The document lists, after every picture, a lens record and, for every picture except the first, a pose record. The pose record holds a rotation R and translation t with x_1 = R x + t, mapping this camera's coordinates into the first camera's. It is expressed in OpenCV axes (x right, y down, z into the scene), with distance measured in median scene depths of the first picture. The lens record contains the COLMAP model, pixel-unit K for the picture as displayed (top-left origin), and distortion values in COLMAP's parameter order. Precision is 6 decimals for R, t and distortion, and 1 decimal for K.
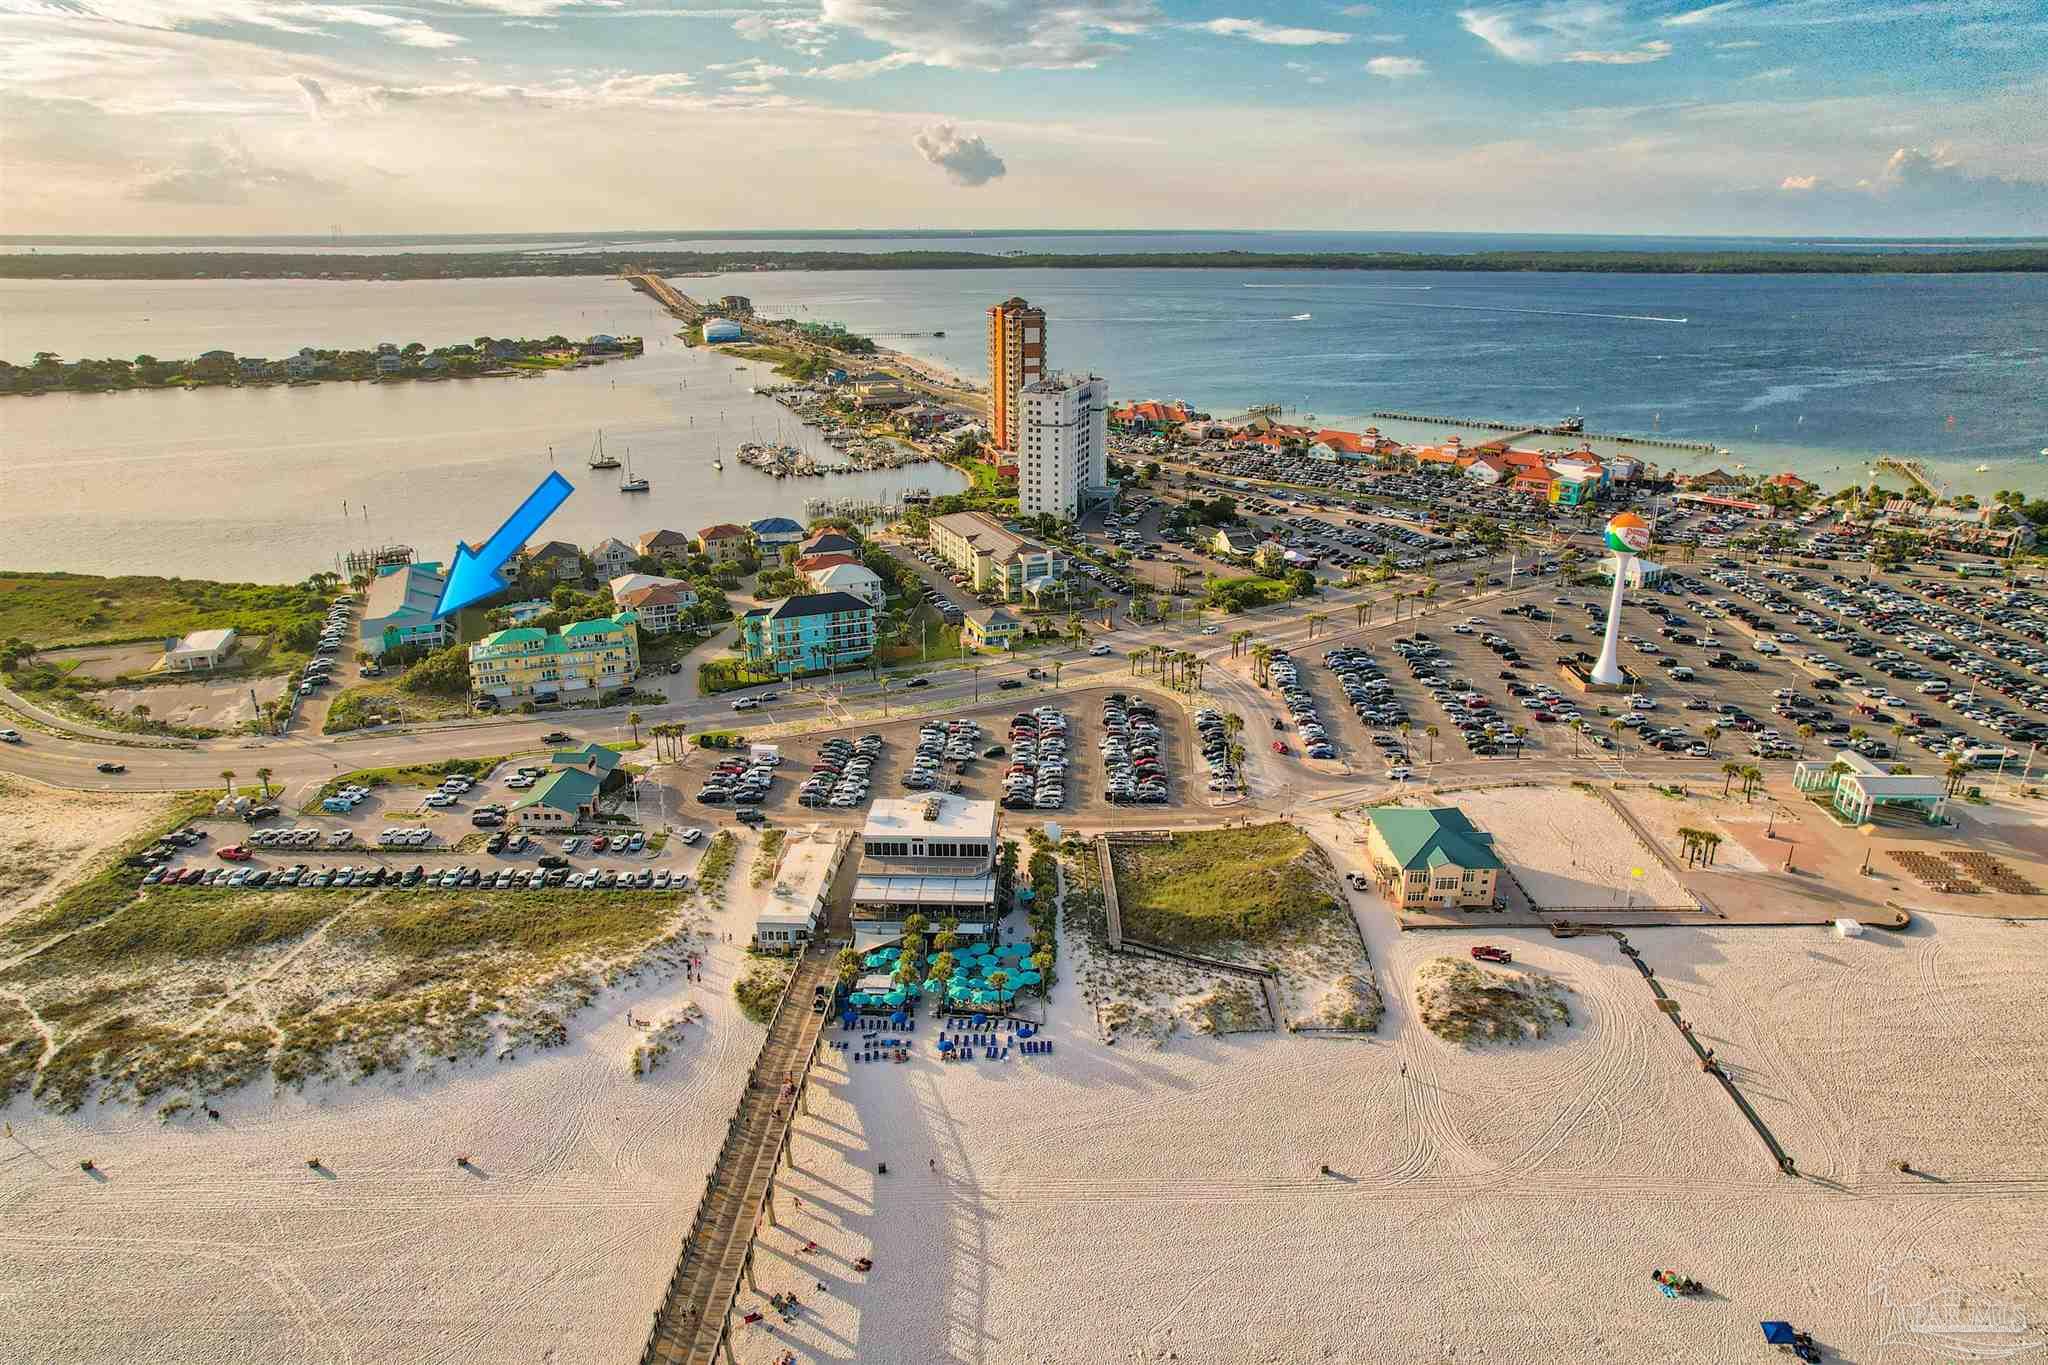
lens RADIAL K [[1356.1, 0, 1023.7], [0, 1356.1, 705.2], [0, 0, 1]] dist [-0.066784, 0.066366]
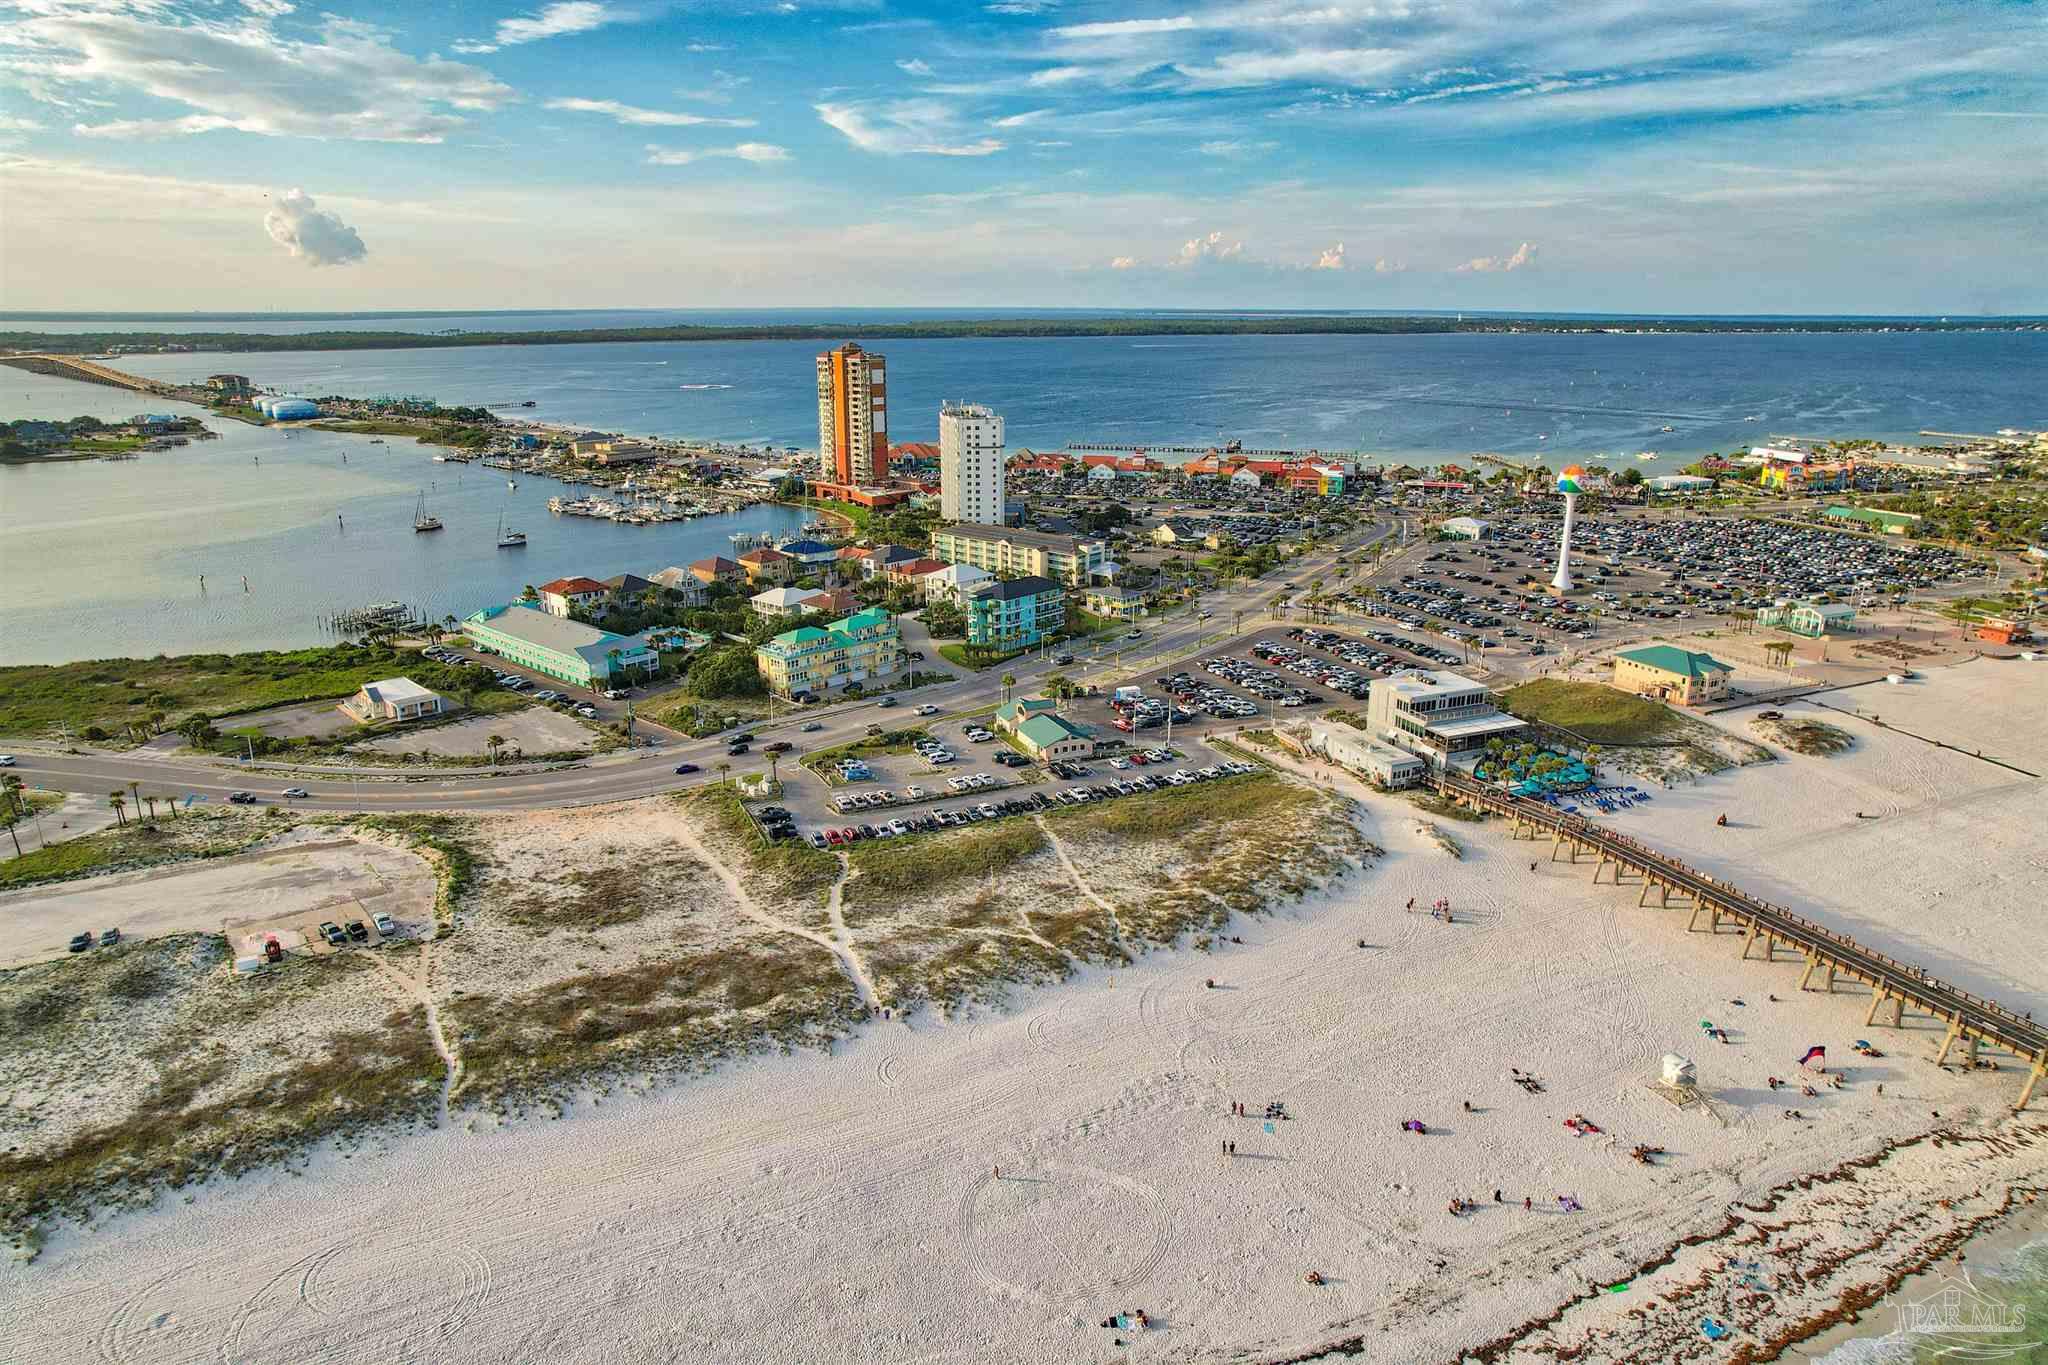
lens RADIAL K [[1356.1, 0, 1035.8], [0, 1356.1, 709.5], [0, 0, 1]] dist [-0.066784, 0.066366]
pose [[0.900703, -0.125433, 0.415934, -0.335826], [0.146397, 0.989048, -0.018755, 0.026564], [-0.409026, 0.077784, 0.909202, -0.013144]]
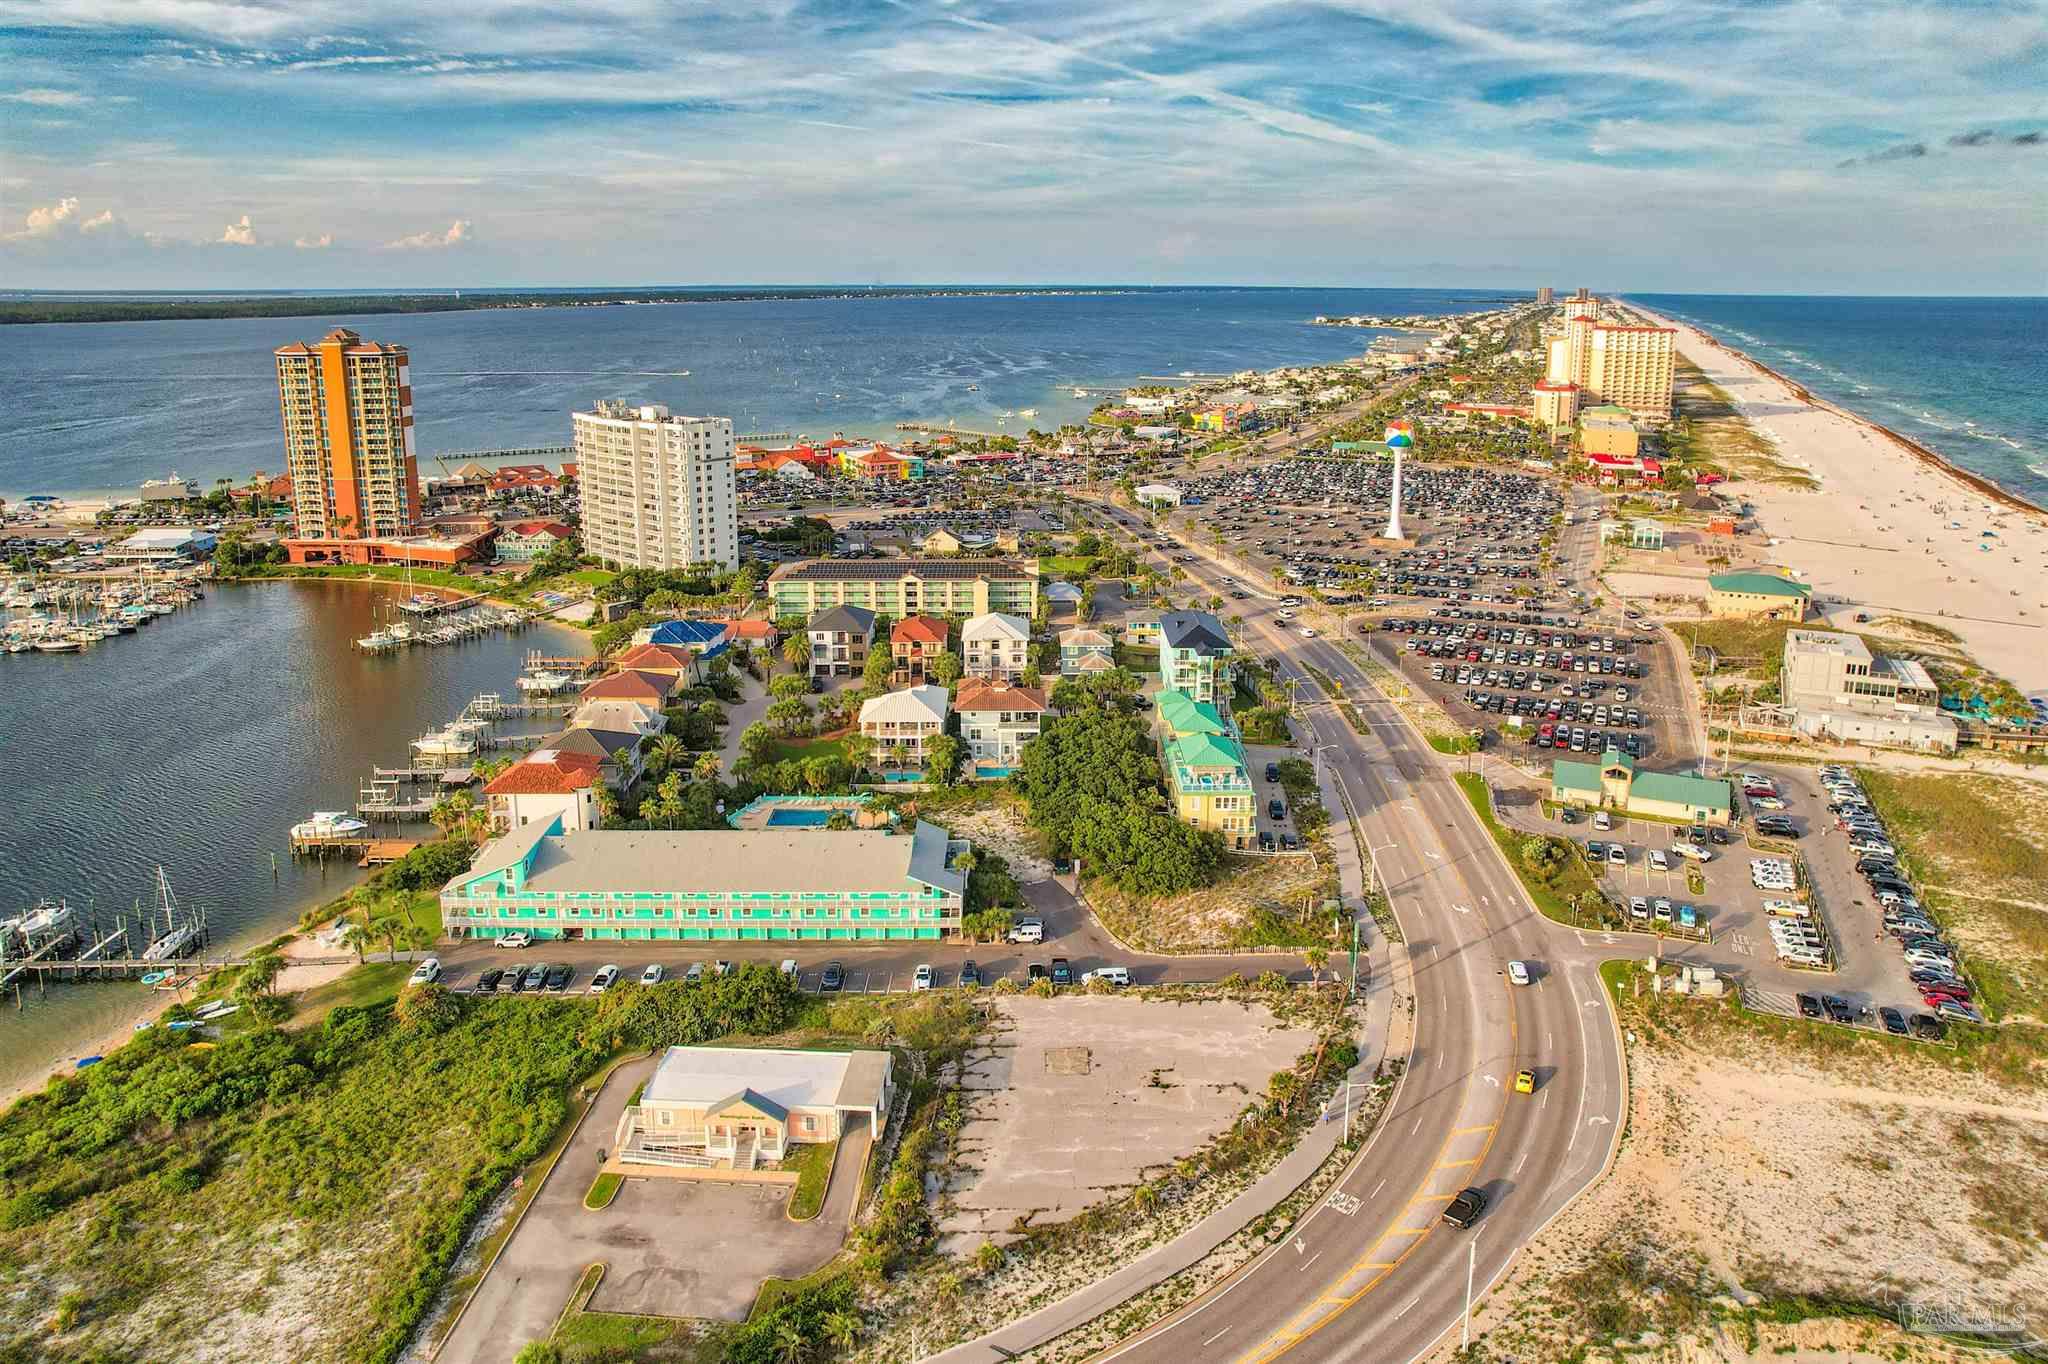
lens RADIAL K [[1356.1, 0, 1066.3], [0, 1356.1, 567.7], [0, 0, 1]] dist [-0.066784, 0.066366]
pose [[0.345765, -0.196734, 0.917465, -0.518099], [0.317165, 0.944727, 0.083050, -0.111886], [-0.883093, 0.262272, 0.389050, 0.392475]]
